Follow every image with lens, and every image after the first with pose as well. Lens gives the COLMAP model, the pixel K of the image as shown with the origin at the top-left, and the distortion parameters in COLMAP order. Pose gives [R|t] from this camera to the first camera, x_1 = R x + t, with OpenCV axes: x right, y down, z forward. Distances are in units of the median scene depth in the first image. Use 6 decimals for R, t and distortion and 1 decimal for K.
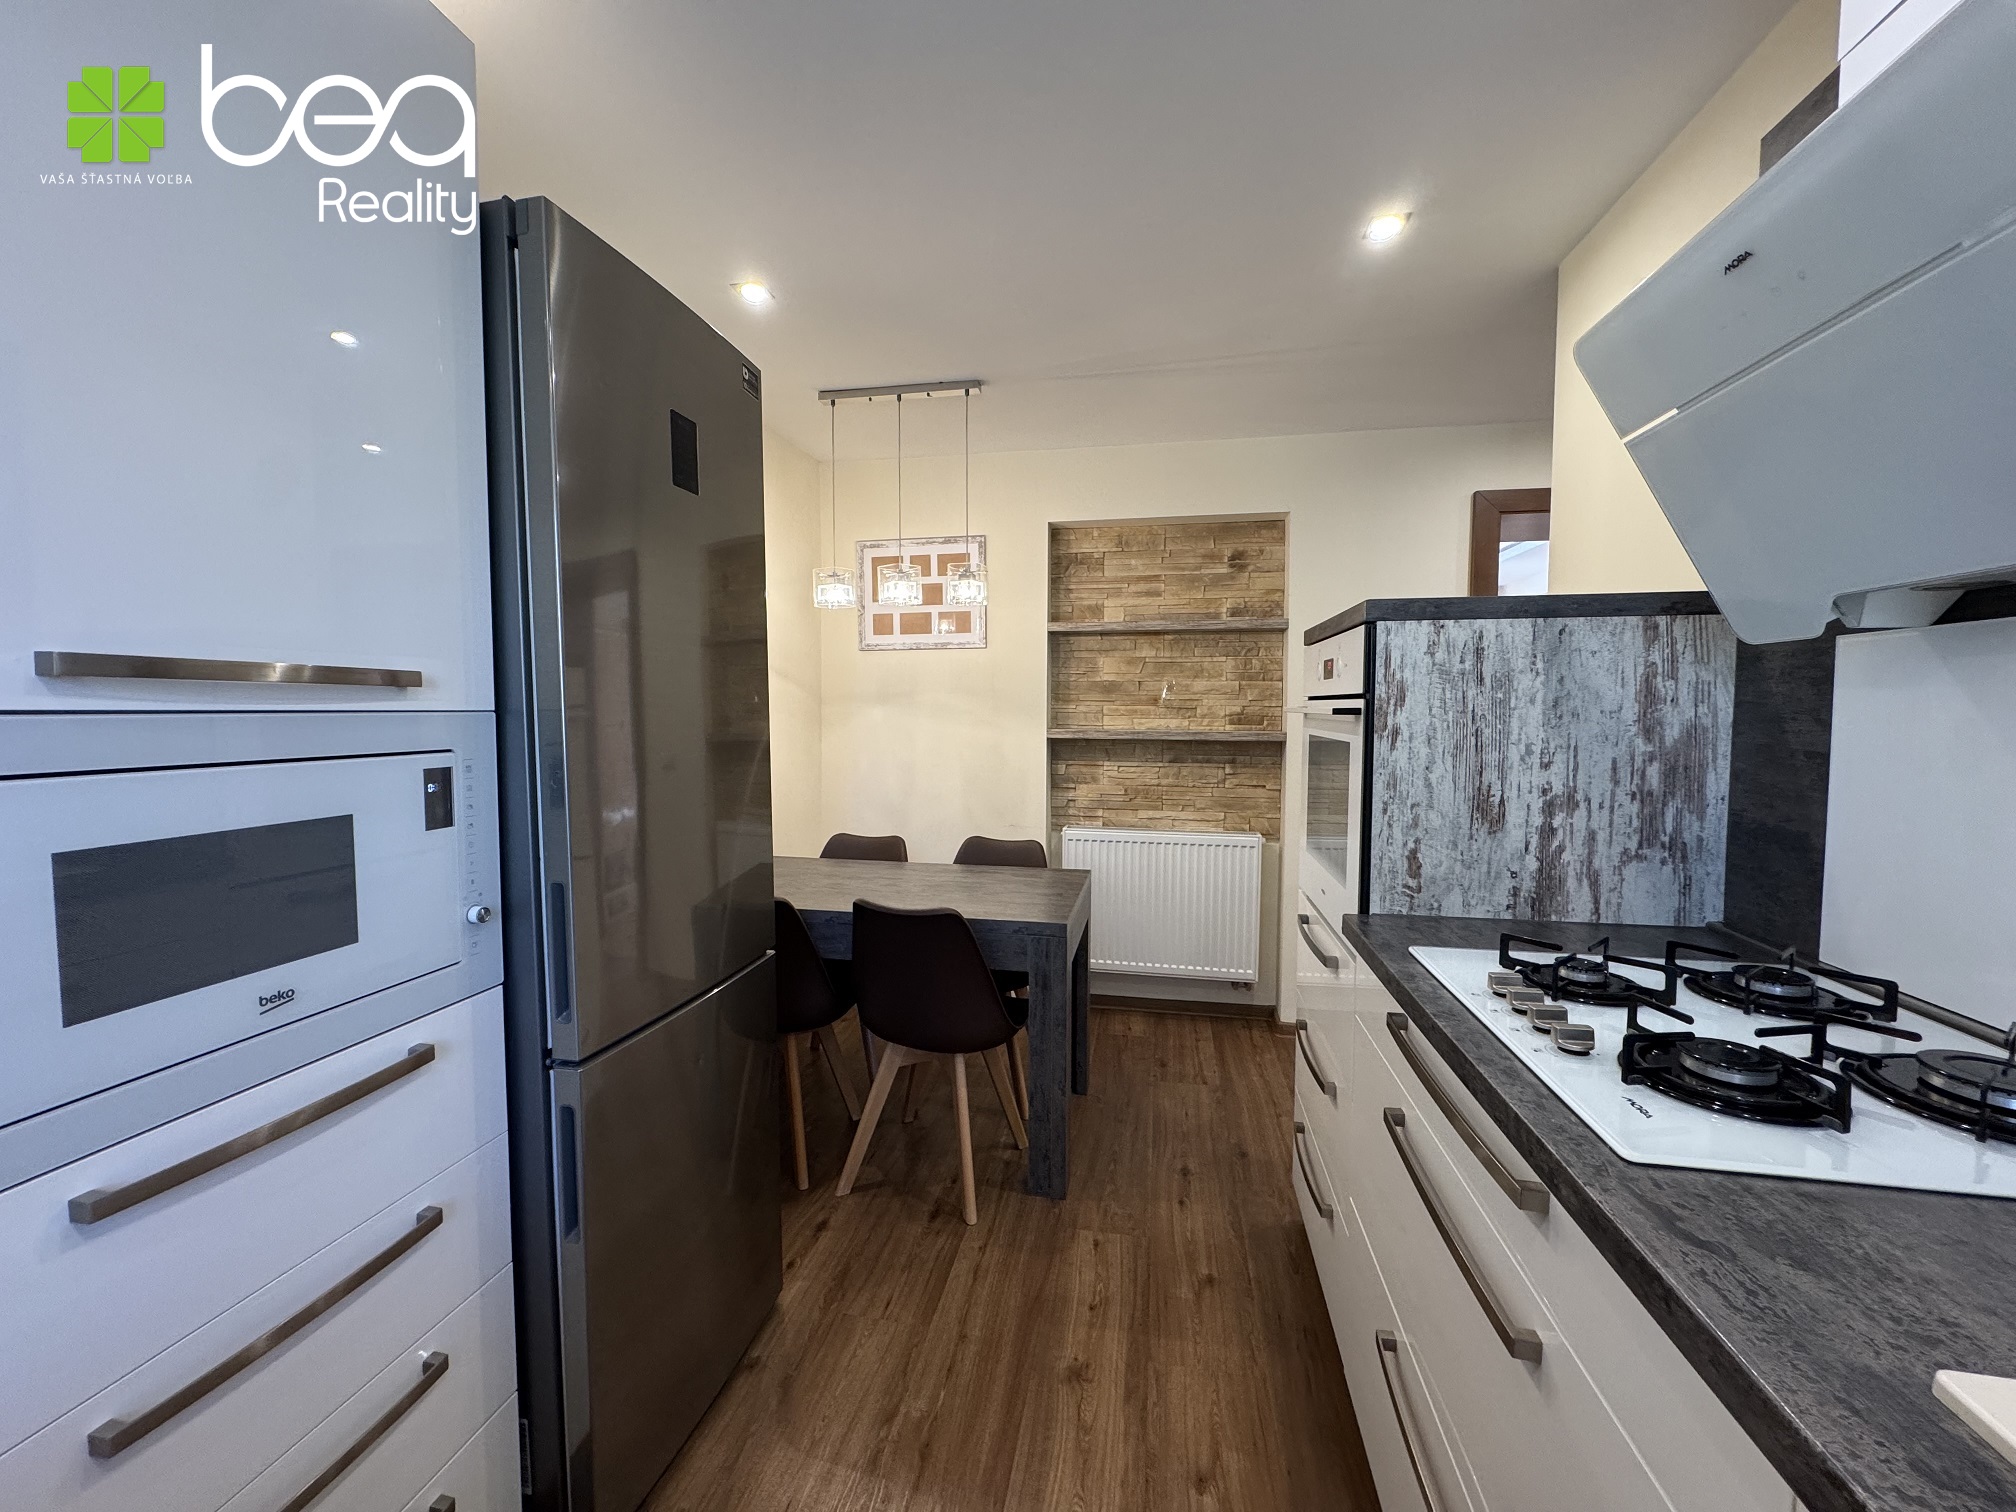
lens RADIAL K [[804.4, 0, 1008.6], [0, 804.4, 753.6], [0, 0, 1]] dist [-0.004726, 0.001036]
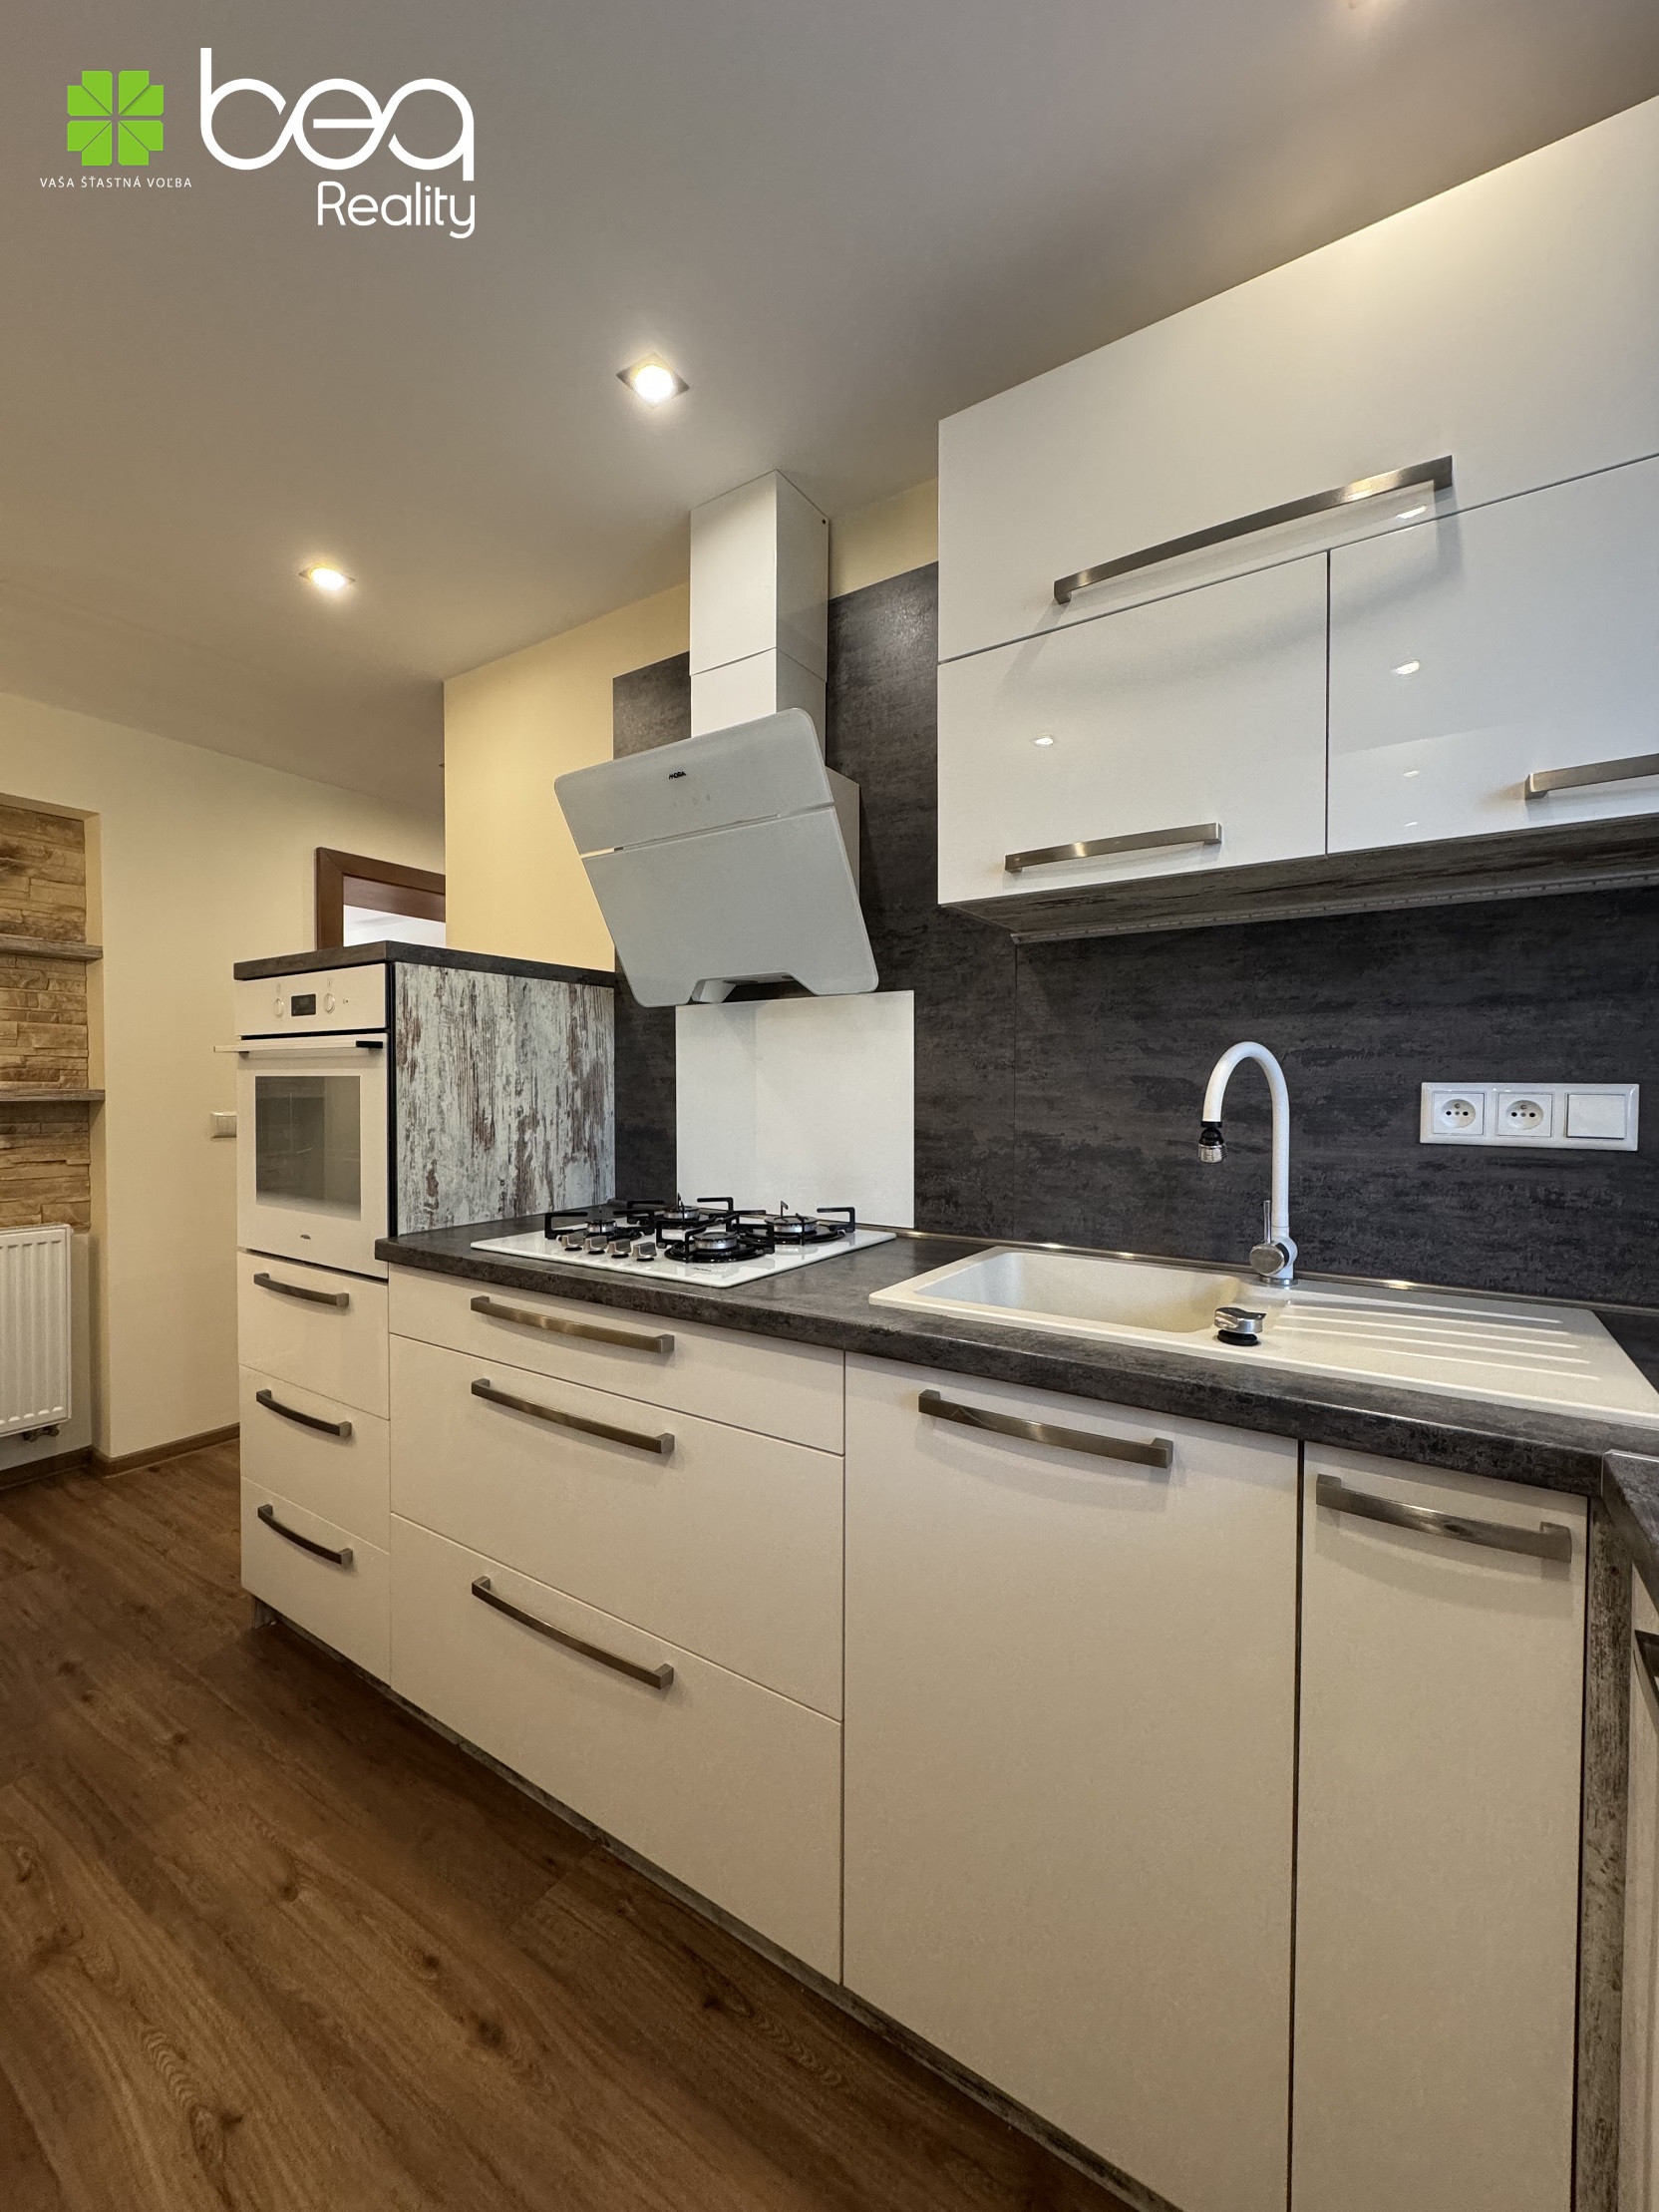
lens RADIAL K [[882.5, 0, 831.0], [0, 882.5, 1101.1], [0, 0, 1]] dist [-0.004726, 0.001036]
pose [[0.380866, -0.016062, 0.924491, -0.417525], [0.051109, 0.998686, -0.003705, 0.056780], [-0.923217, 0.048661, 0.381187, 0.016508]]
